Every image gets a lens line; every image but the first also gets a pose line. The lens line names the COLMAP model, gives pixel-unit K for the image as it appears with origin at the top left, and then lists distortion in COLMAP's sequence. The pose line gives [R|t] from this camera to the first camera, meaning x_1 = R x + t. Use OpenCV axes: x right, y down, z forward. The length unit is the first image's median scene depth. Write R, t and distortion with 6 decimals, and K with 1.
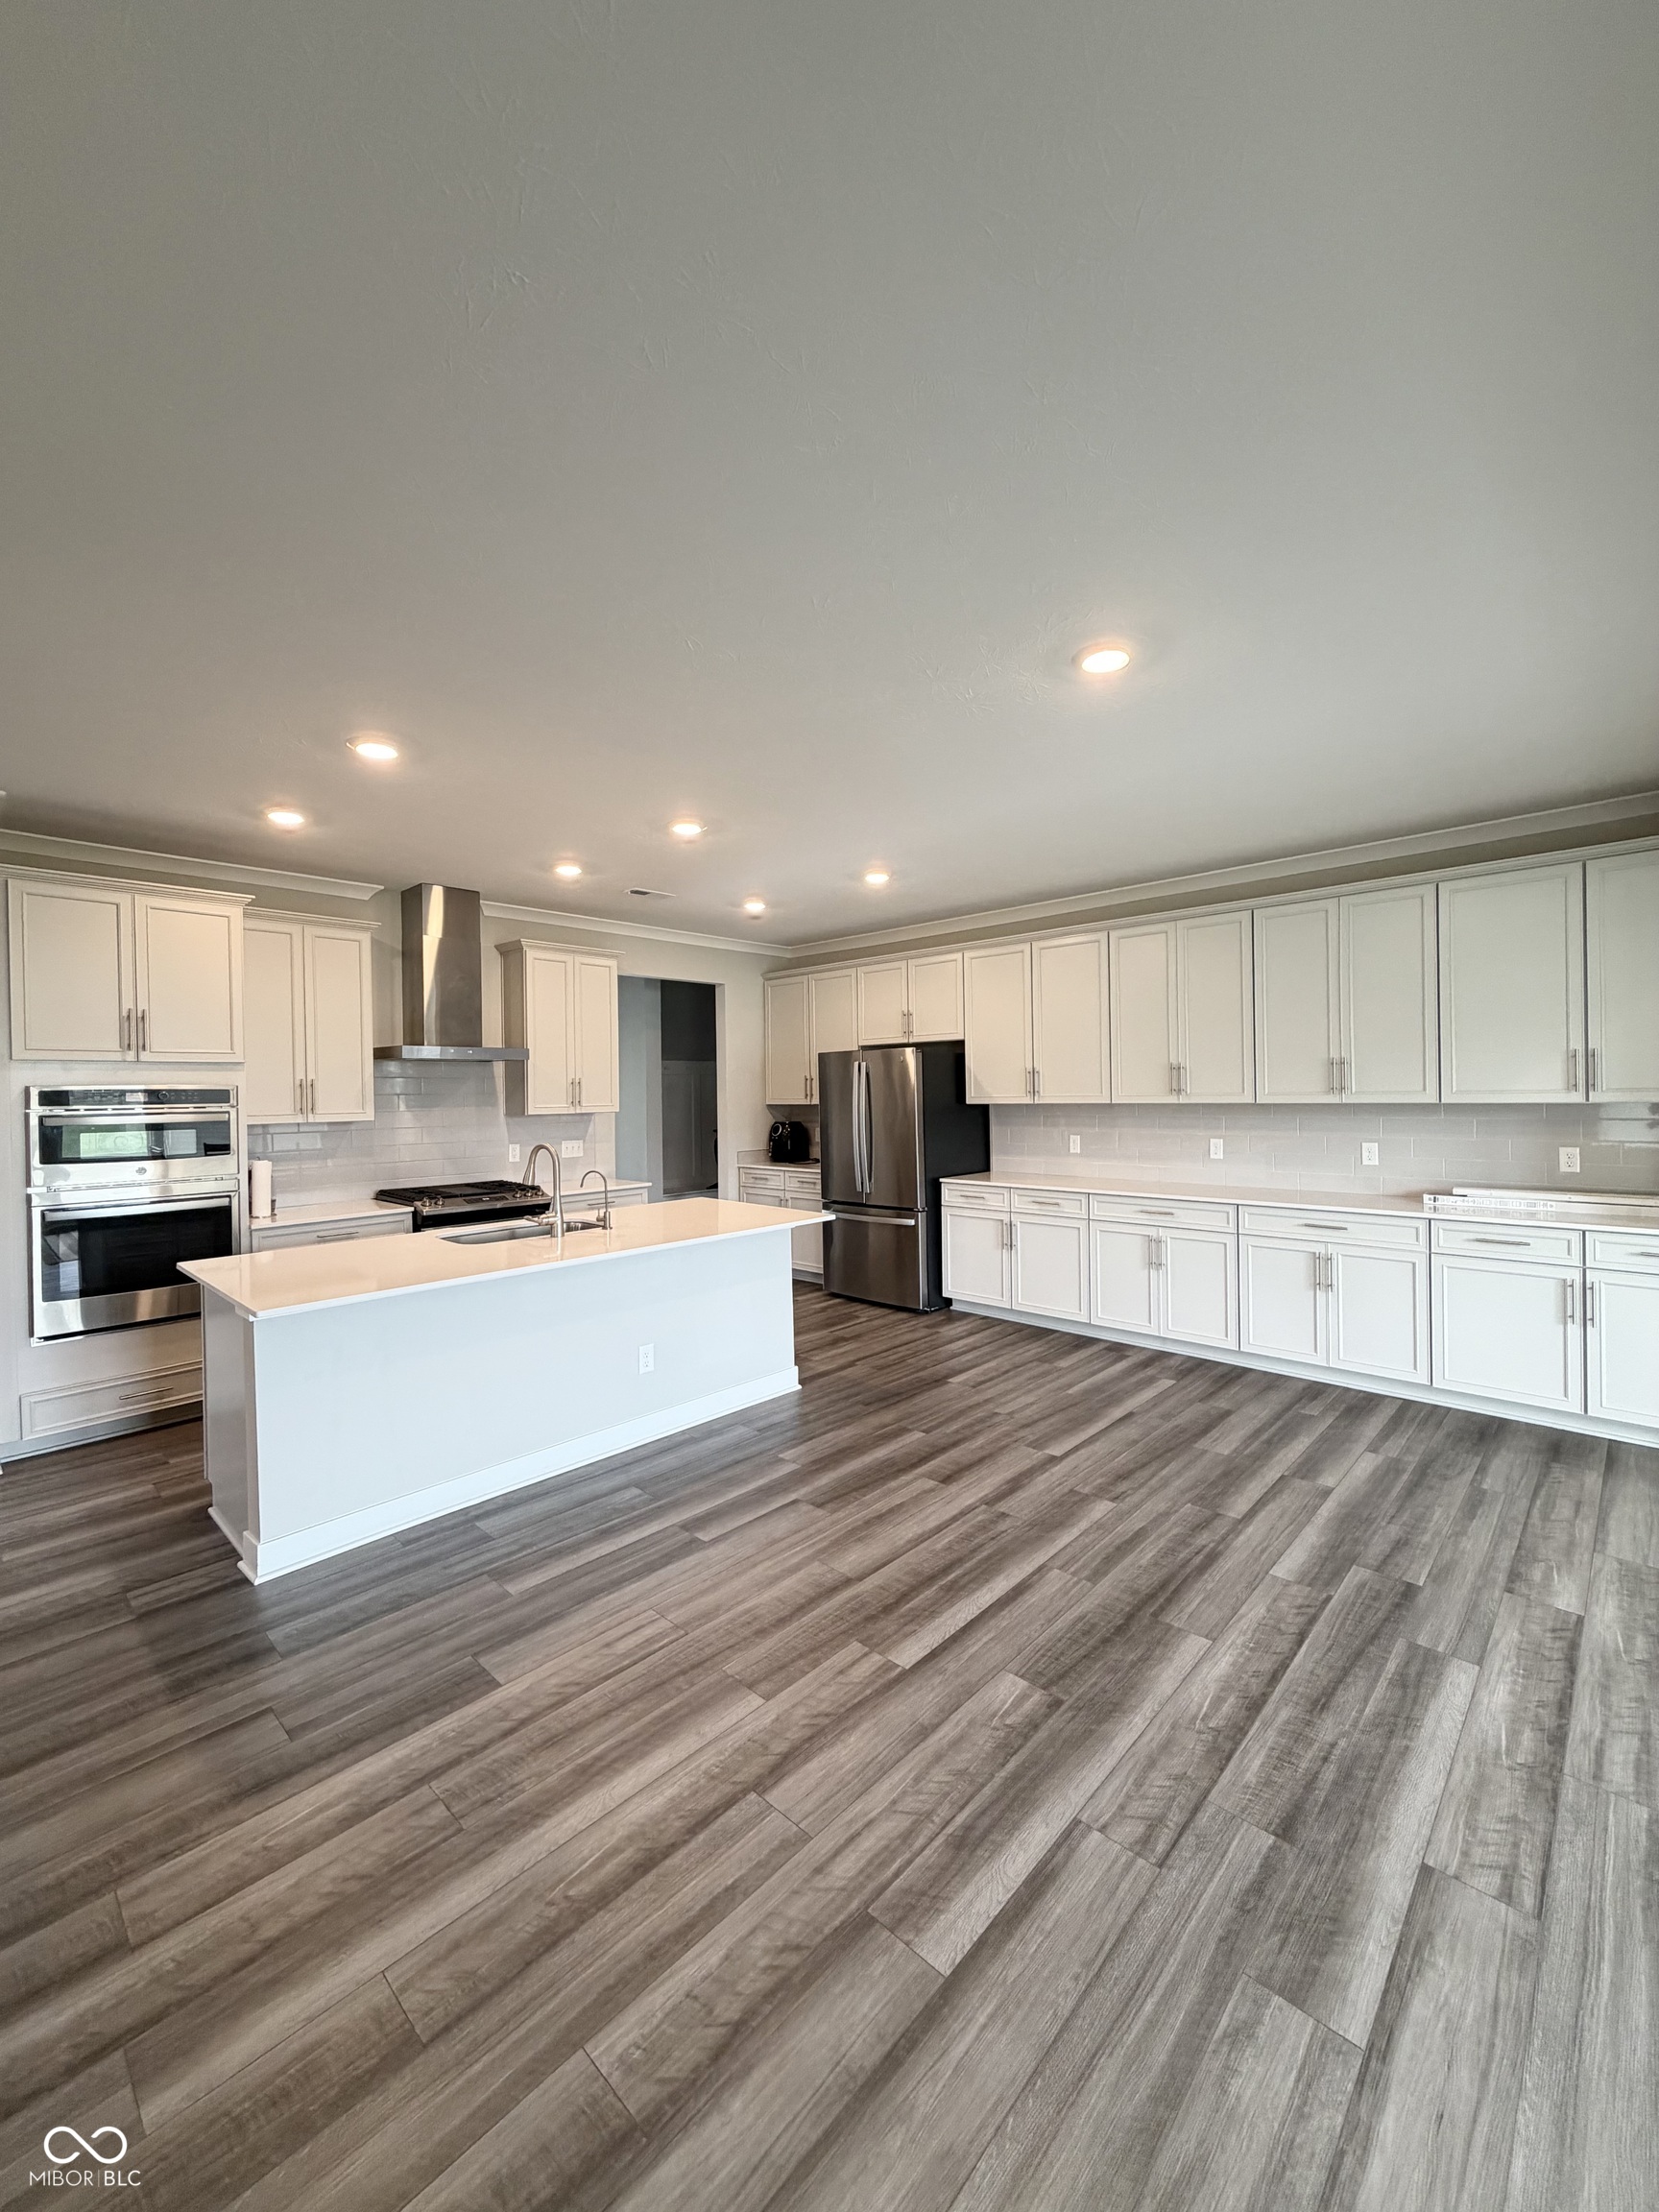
lens RADIAL K [[880.1, 0, 828.9], [0, 880.1, 1100.8], [0, 0, 1]] dist [0.004200, -0.000063]
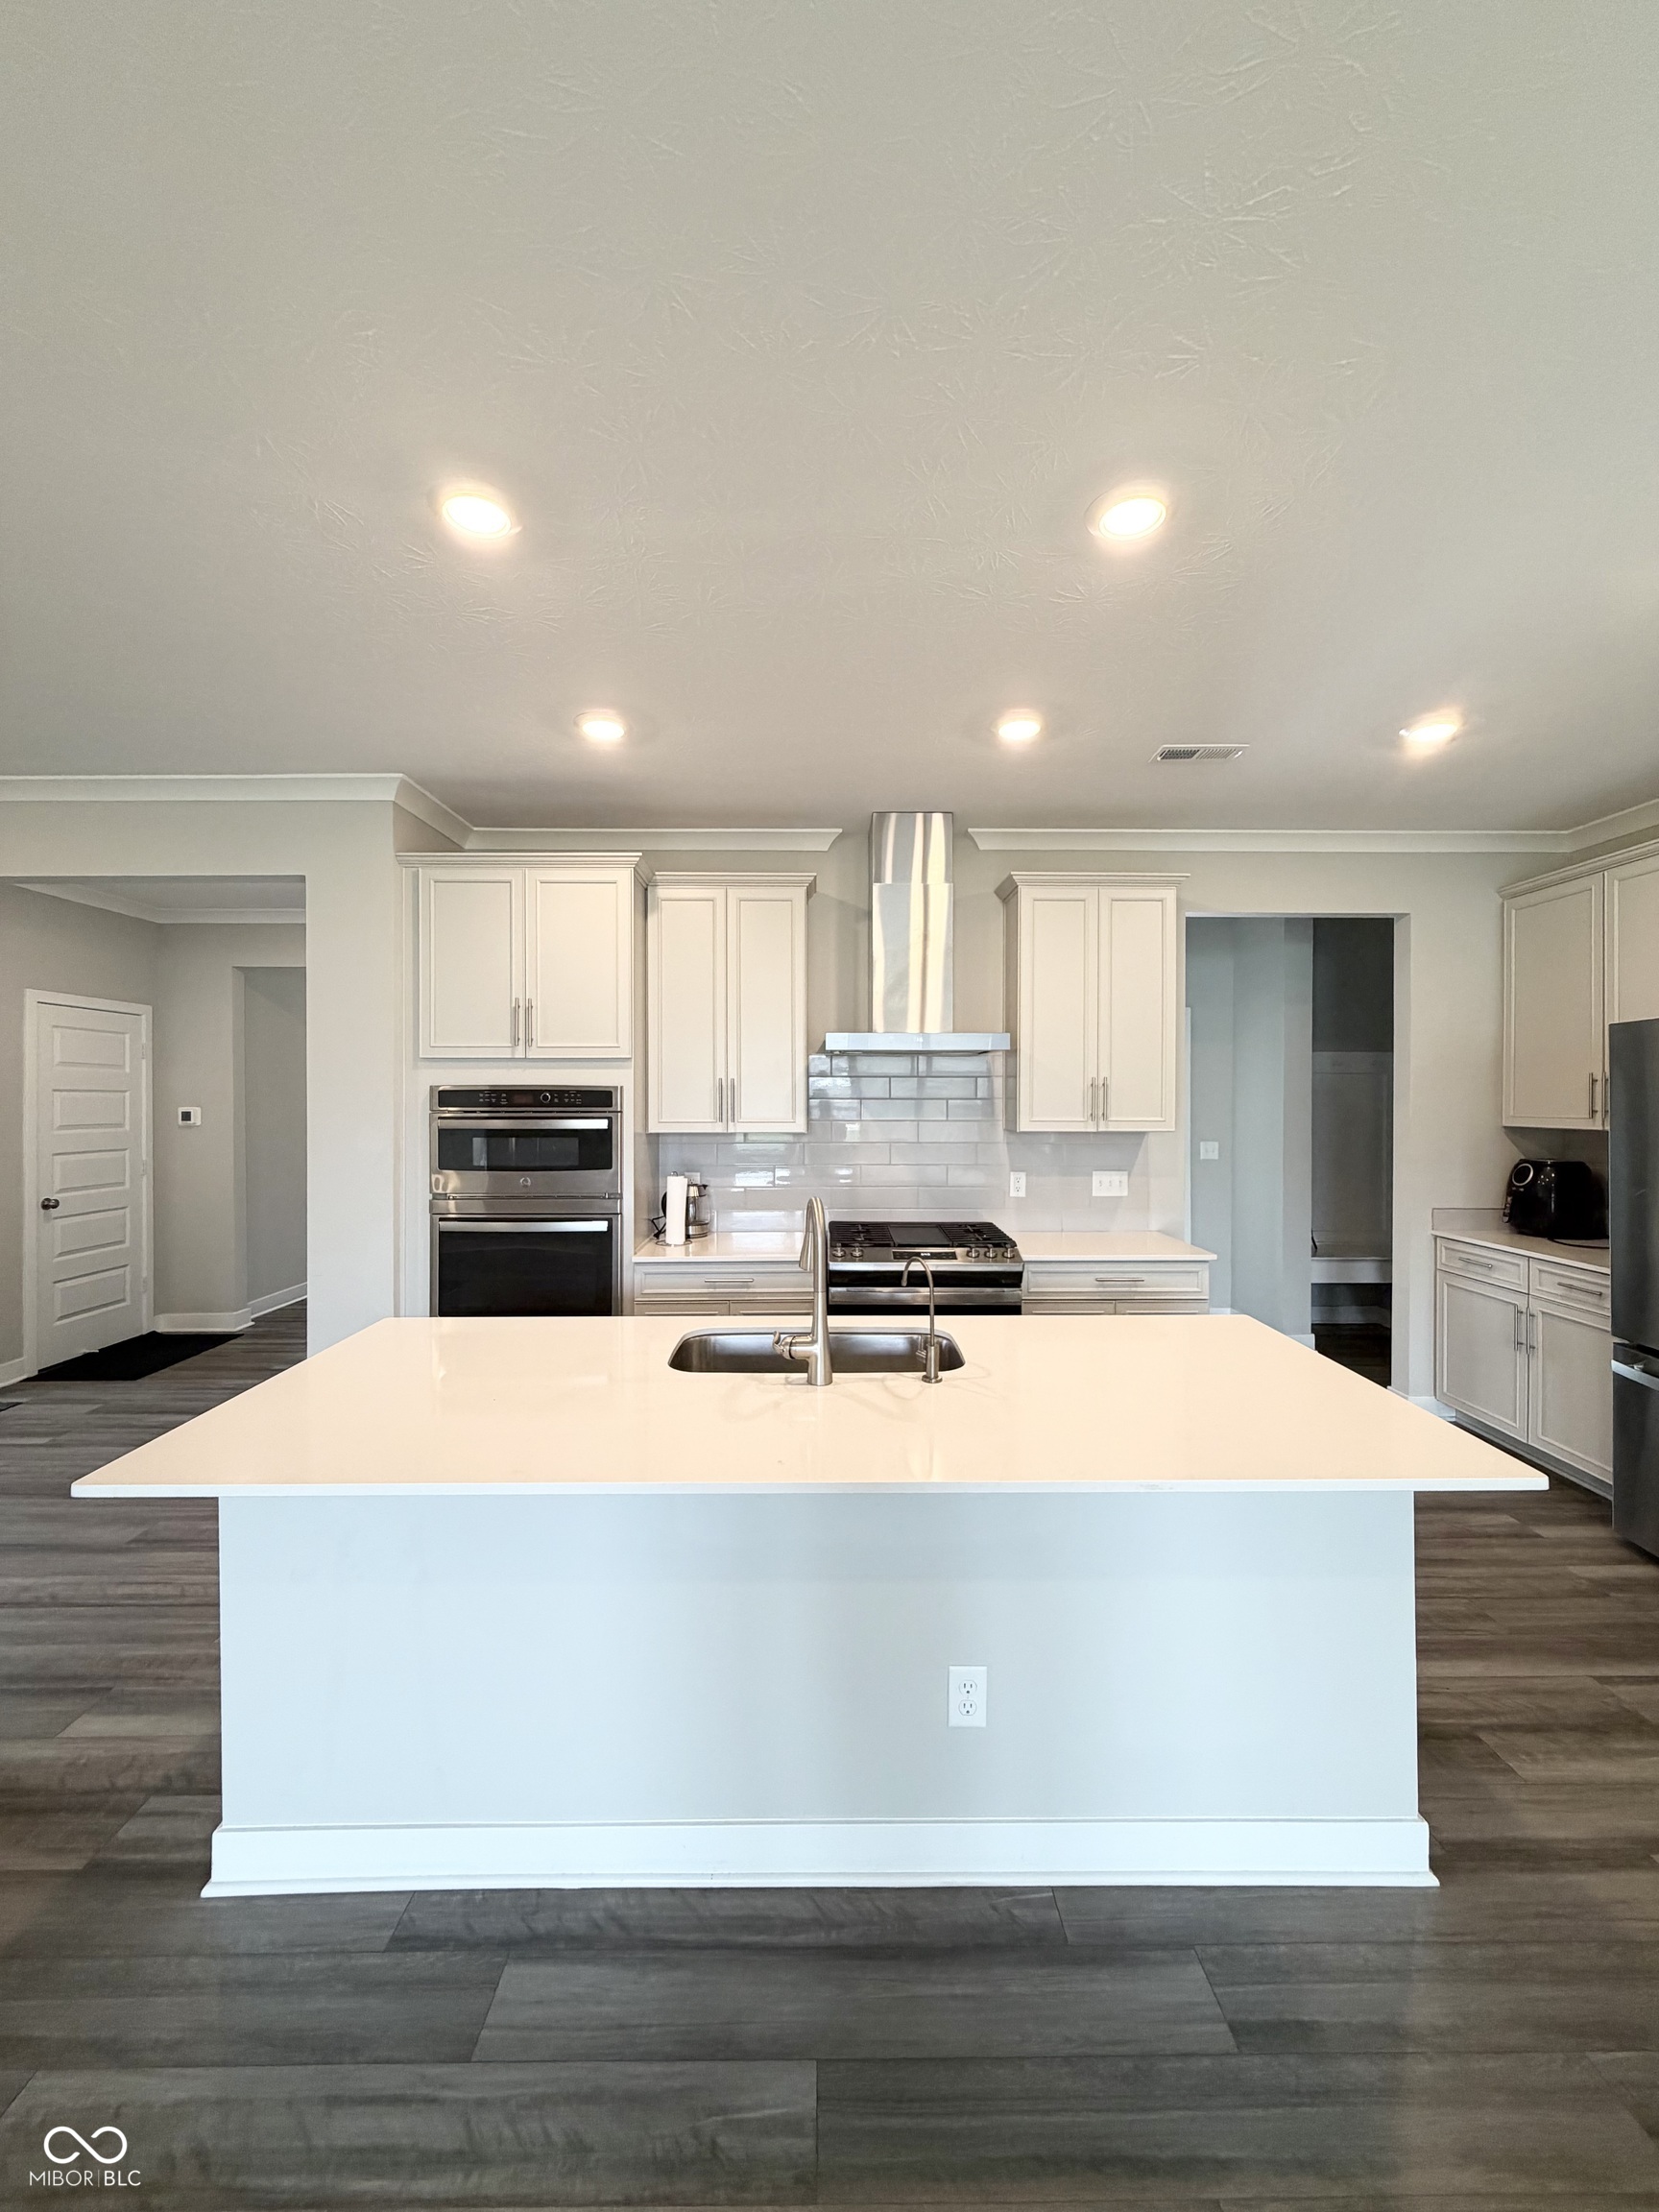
lens RADIAL K [[880.1, 0, 842.0], [0, 880.1, 1098.9], [0, 0, 1]] dist [0.004200, -0.000063]
pose [[0.697922, 0.018183, -0.715943, 0.042801], [-0.019161, 0.999794, 0.006714, -0.010720], [0.715917, 0.009032, 0.698126, 0.400128]]
